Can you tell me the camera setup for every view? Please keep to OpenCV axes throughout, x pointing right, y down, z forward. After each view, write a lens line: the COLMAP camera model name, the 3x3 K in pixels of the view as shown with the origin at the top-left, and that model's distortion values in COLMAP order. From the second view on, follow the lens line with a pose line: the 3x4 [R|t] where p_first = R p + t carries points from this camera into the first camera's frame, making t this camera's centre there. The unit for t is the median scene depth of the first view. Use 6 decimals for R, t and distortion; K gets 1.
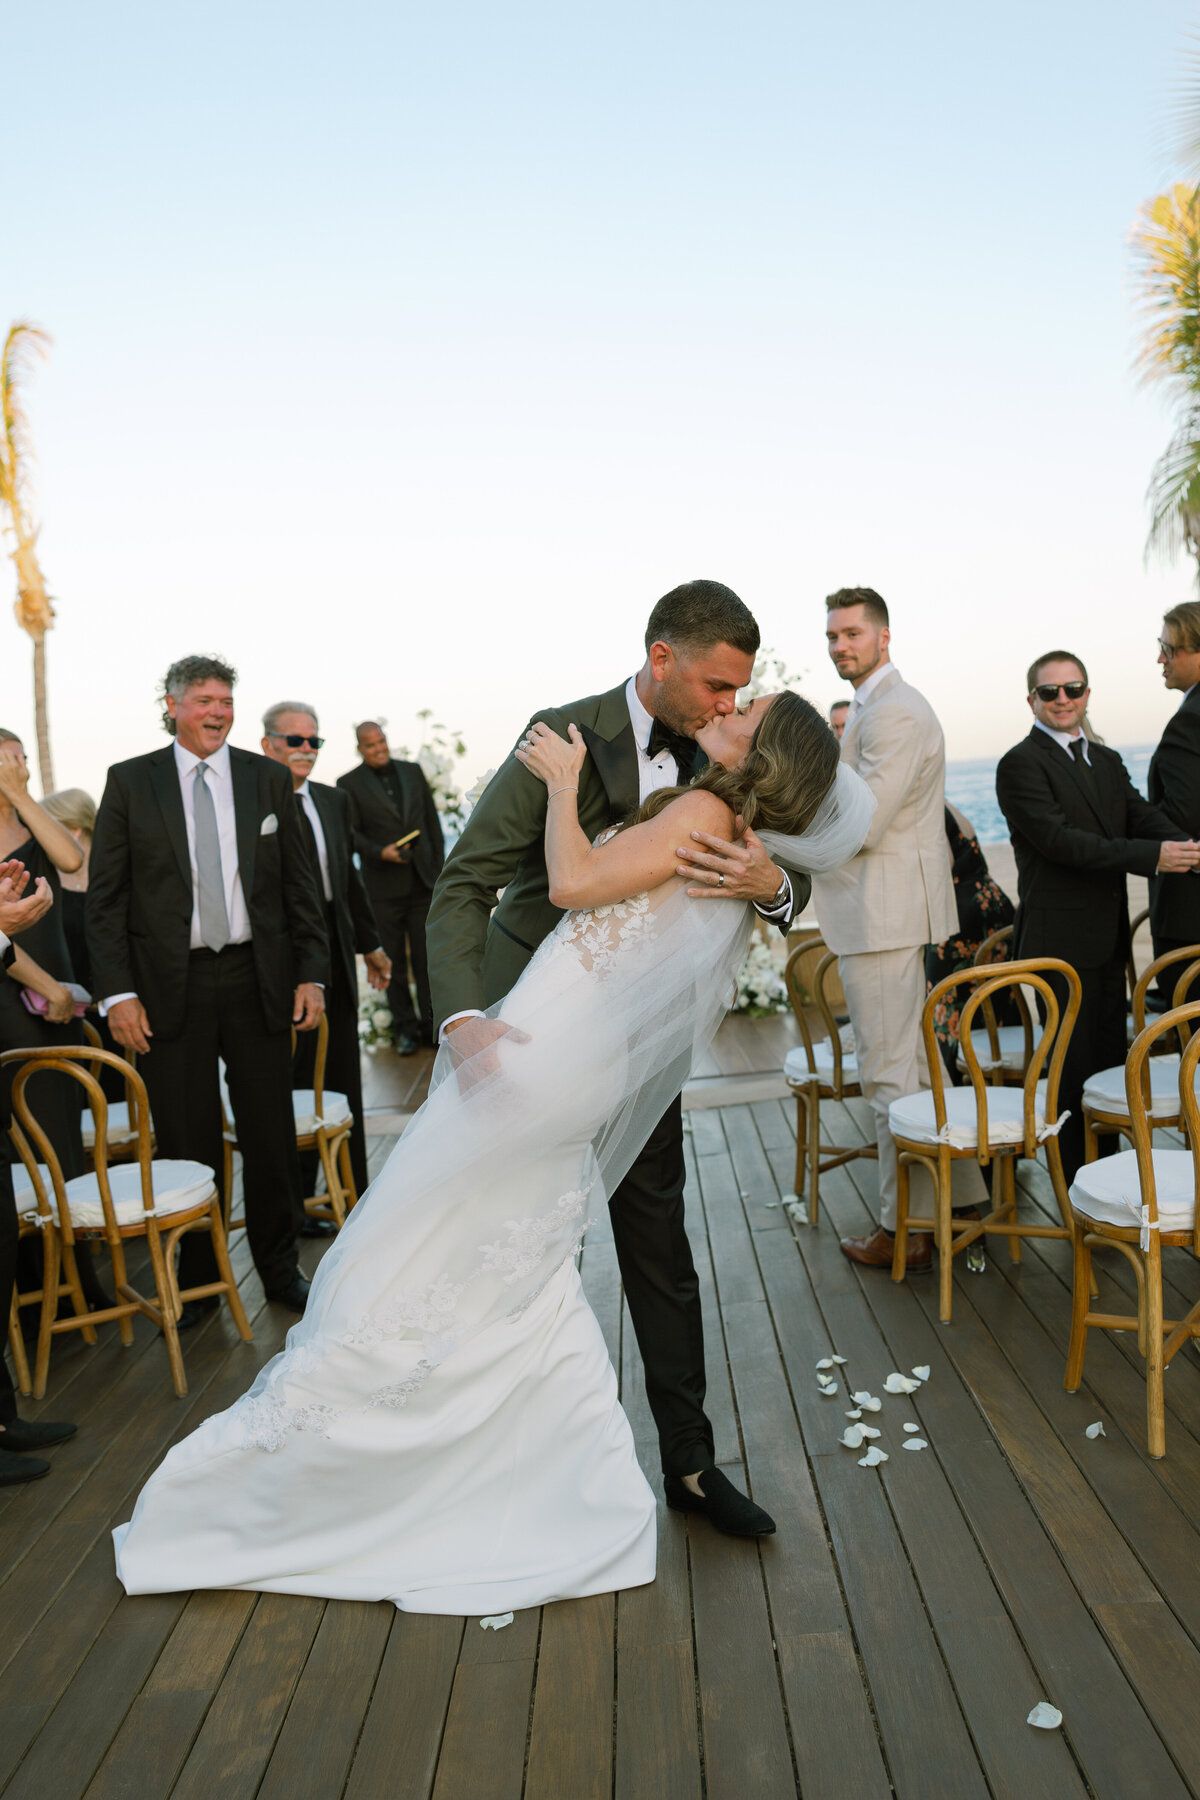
lens RADIAL K [[1933.6, 0, 600.0], [0, 1933.6, 900.0], [0, 0, 1]] dist [-0.009429, -0.002328]
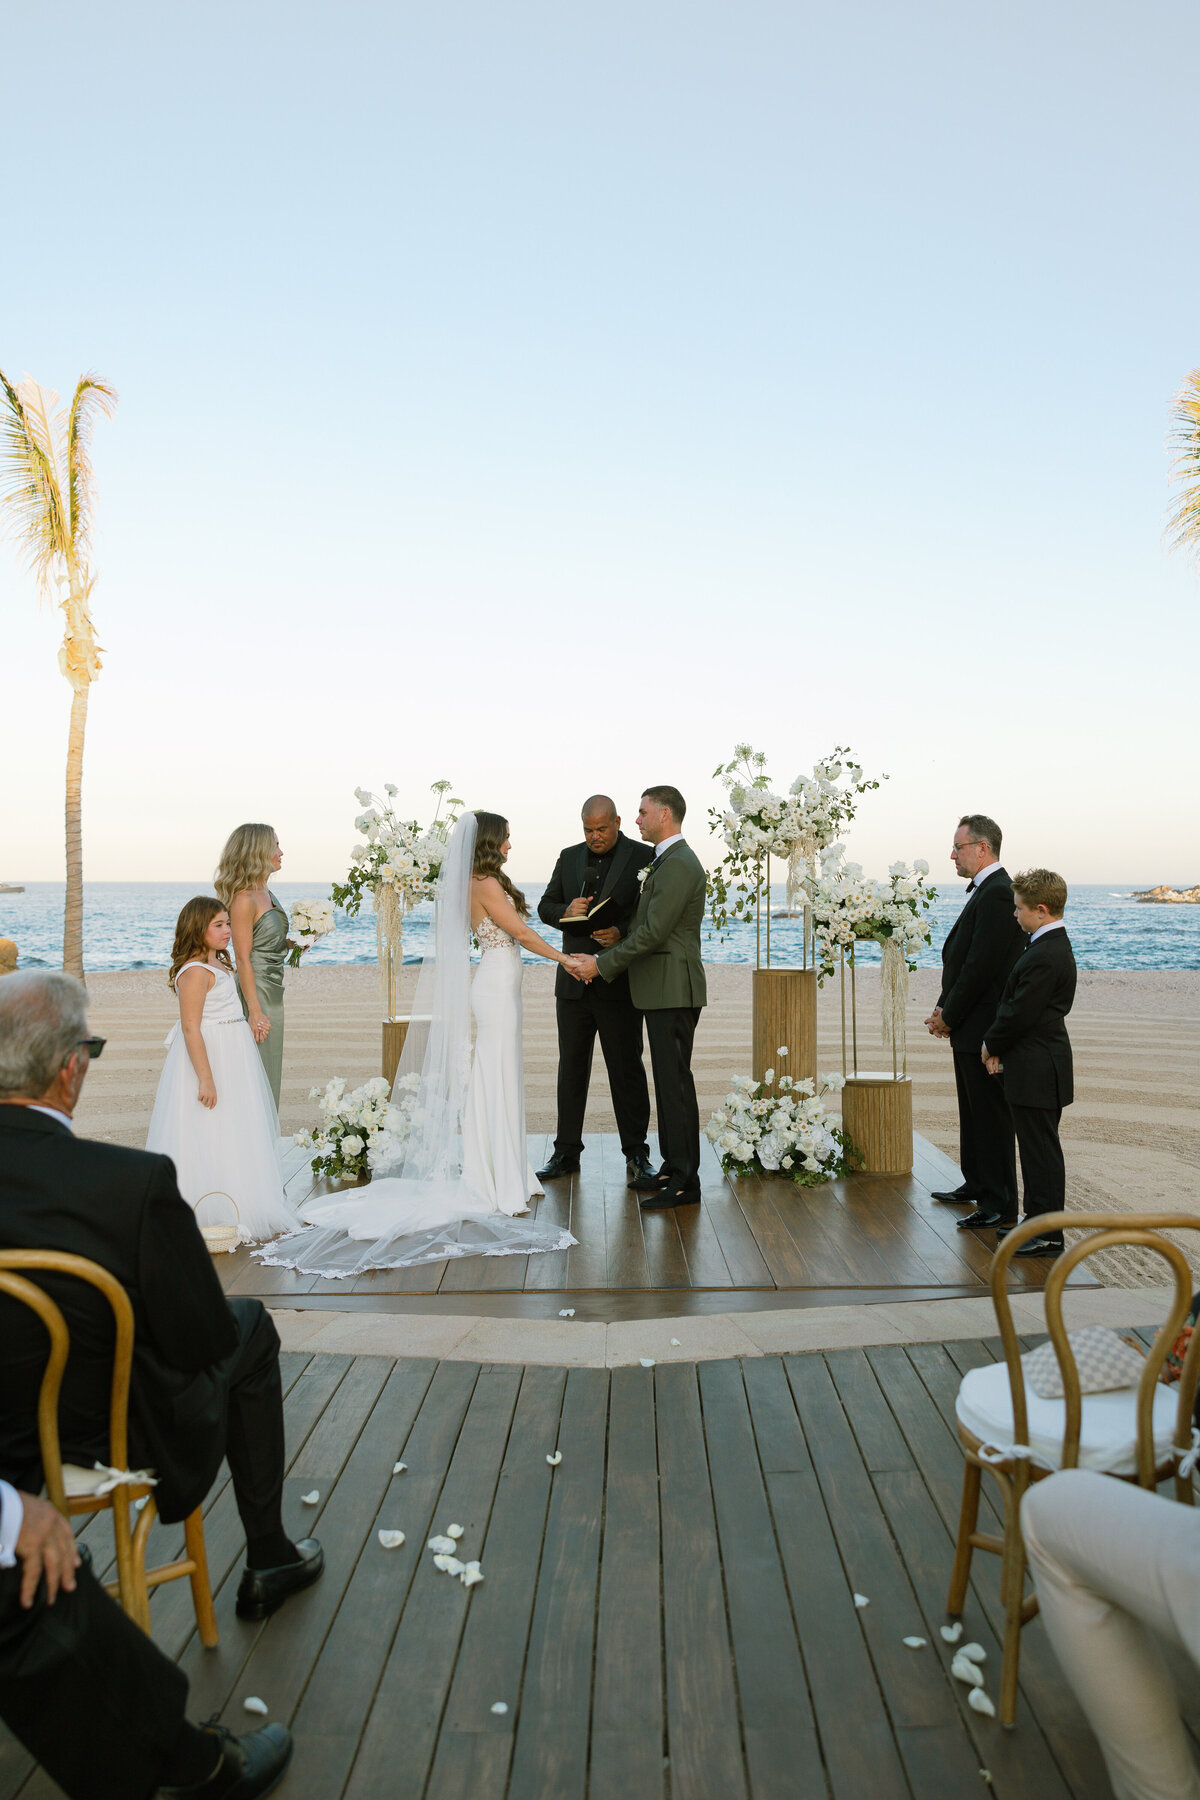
lens RADIAL K [[1606.1, 0, 638.4], [0, 1606.1, 851.6], [0, 0, 1]] dist [0.005441, -0.009658]
pose [[0.995543, 0.091784, 0.021671, -0.018051], [-0.089873, 0.992976, -0.076950, -0.022774], [-0.028581, 0.074659, 0.996799, 0.324680]]
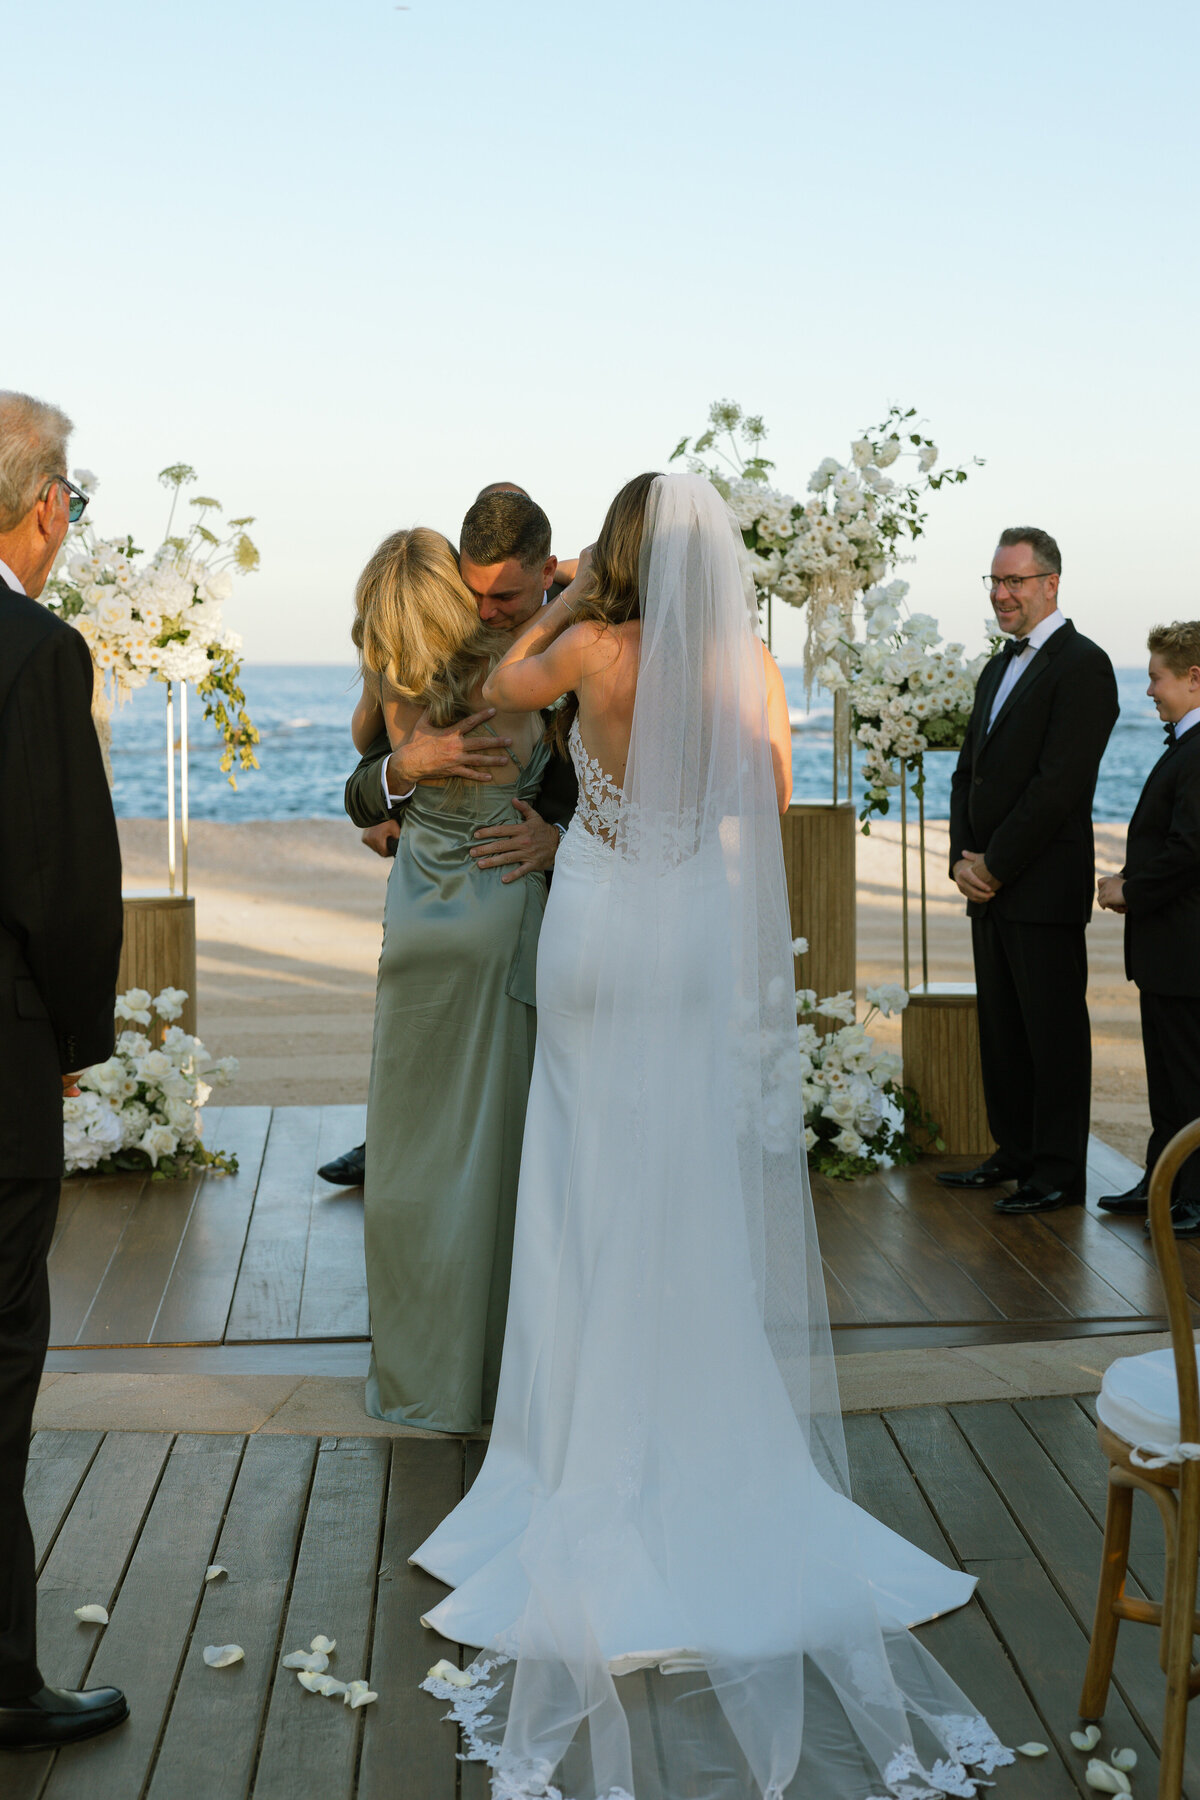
lens RADIAL K [[3303.5, 0, 729.3], [0, 3303.5, 732.0], [0, 0, 1]] dist [-0.014110, -0.090561]
pose [[0.990262, 0.089035, 0.107025, -0.042705], [-0.084548, 0.995368, -0.045765, -0.008861], [-0.110604, 0.036271, 0.993202, 0.209610]]
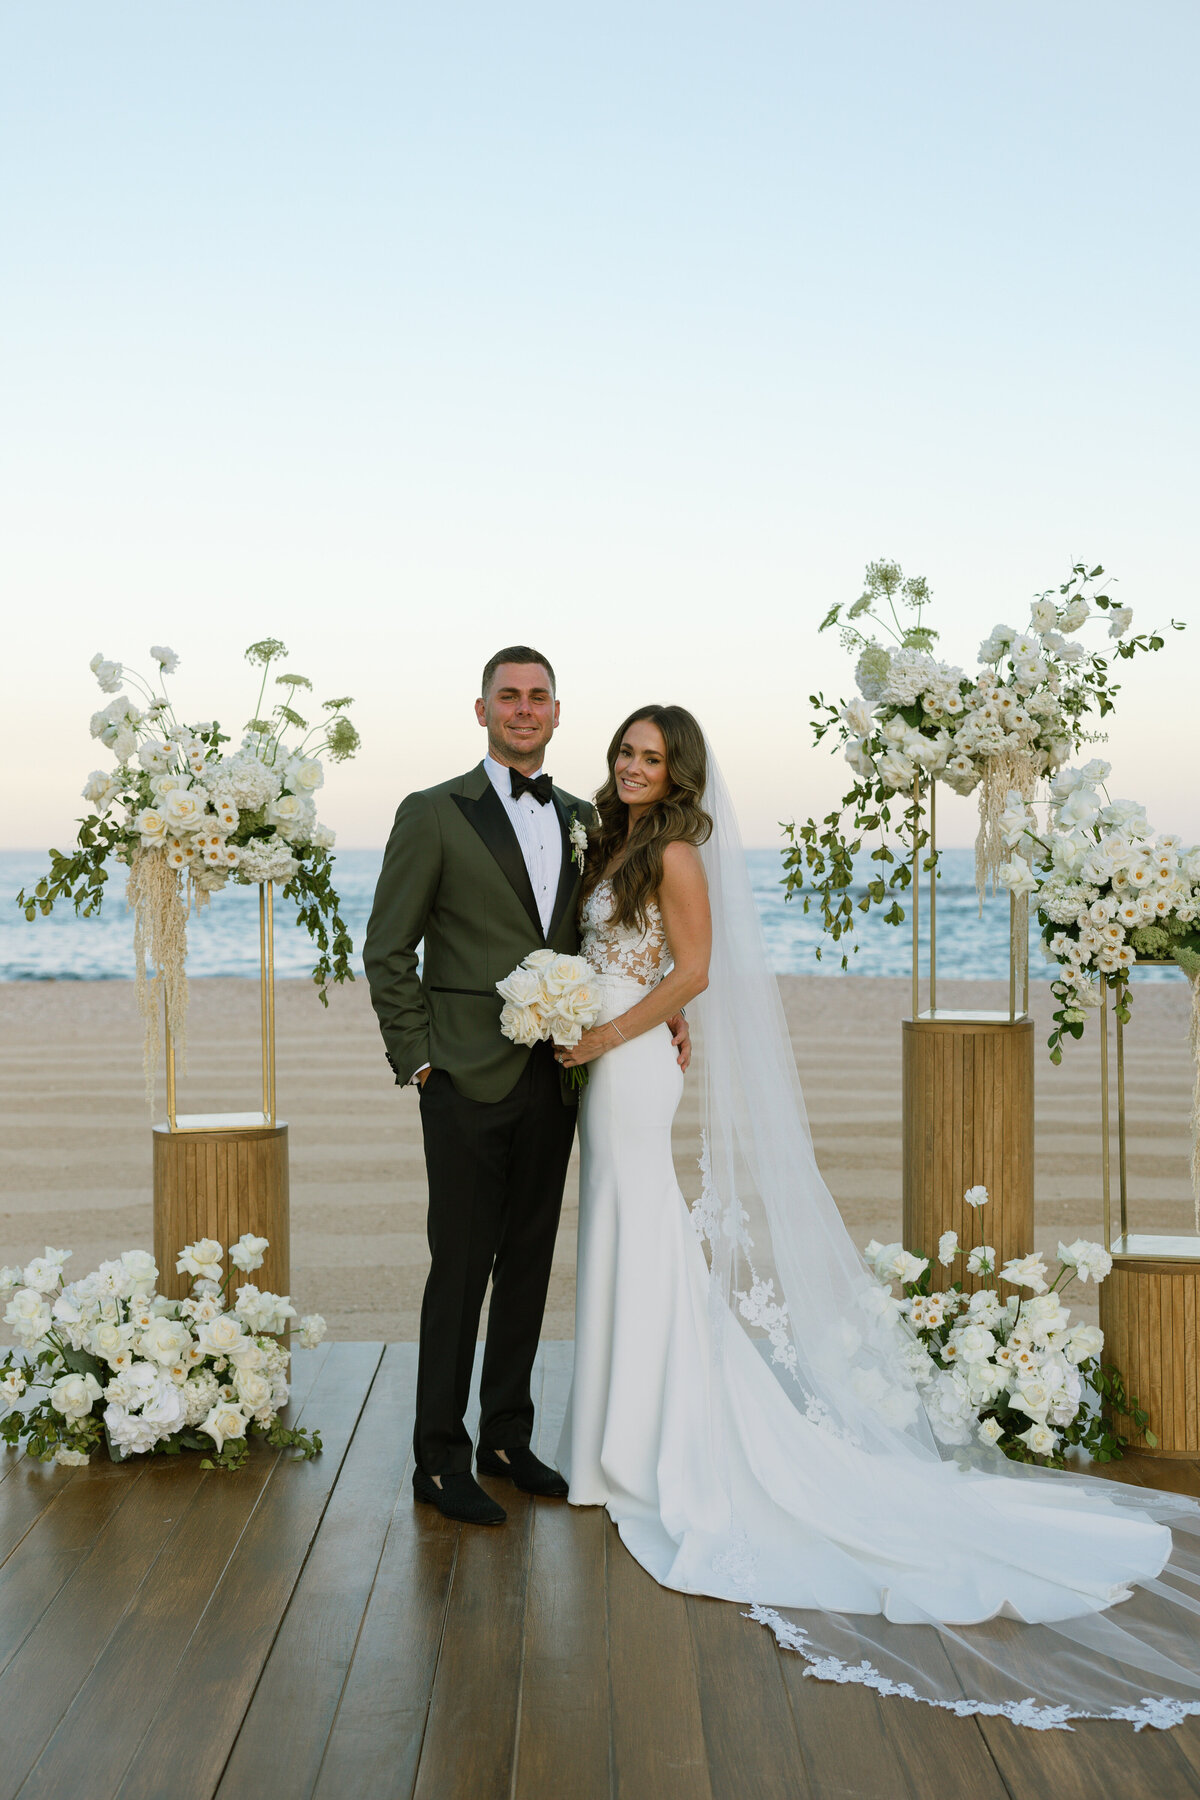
lens RADIAL K [[2268.9, 0, 595.4], [0, 2268.9, 923.2], [0, 0, 1]] dist [0.003648, 0.015536]
pose [[0.996287, 0.086080, 0.001507, -0.016613], [-0.086022, 0.996025, -0.023116, -0.035680], [-0.003491, 0.022901, 0.999732, 0.572149]]
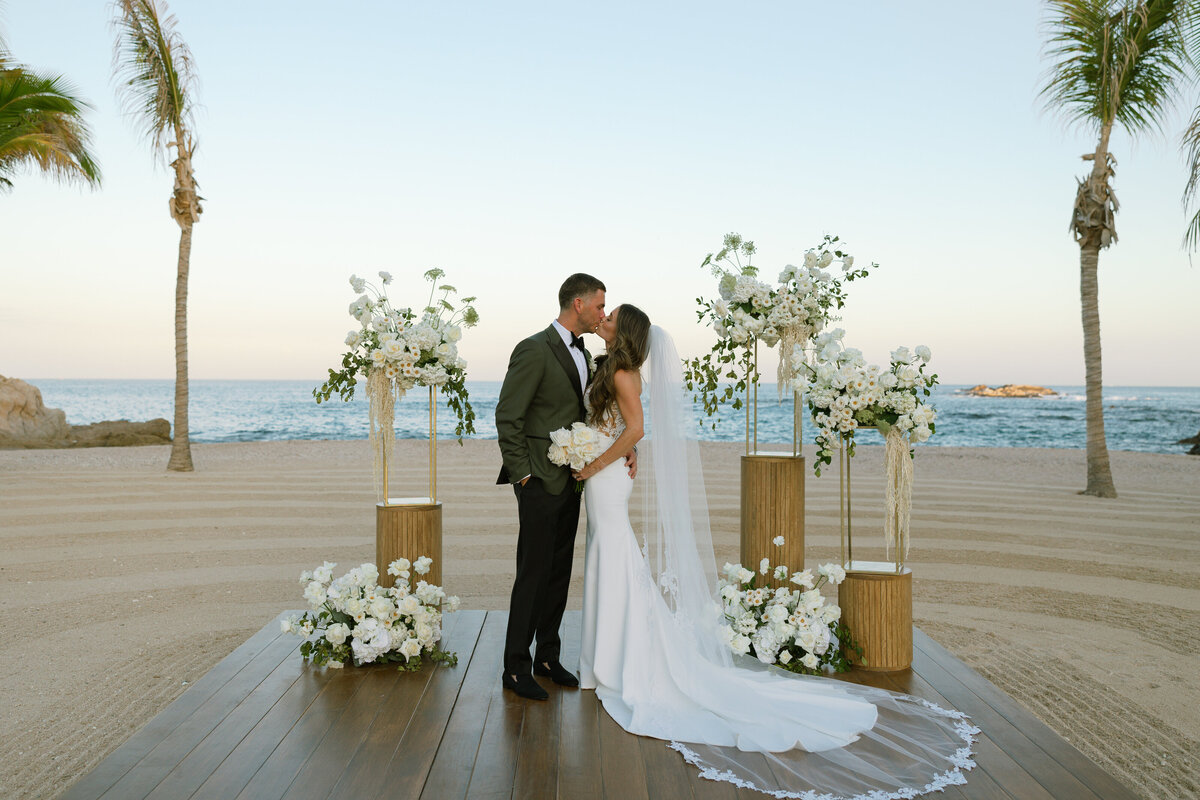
lens RADIAL K [[1063.2, 0, 569.3], [0, 1063.2, 387.9], [0, 0, 1]] dist [-0.010447, 0.017774]
pose [[0.995388, 0.095367, -0.010349, -0.022652], [-0.095768, 0.994142, -0.050092, -0.030054], [0.005511, 0.050852, 0.998691, 0.591269]]
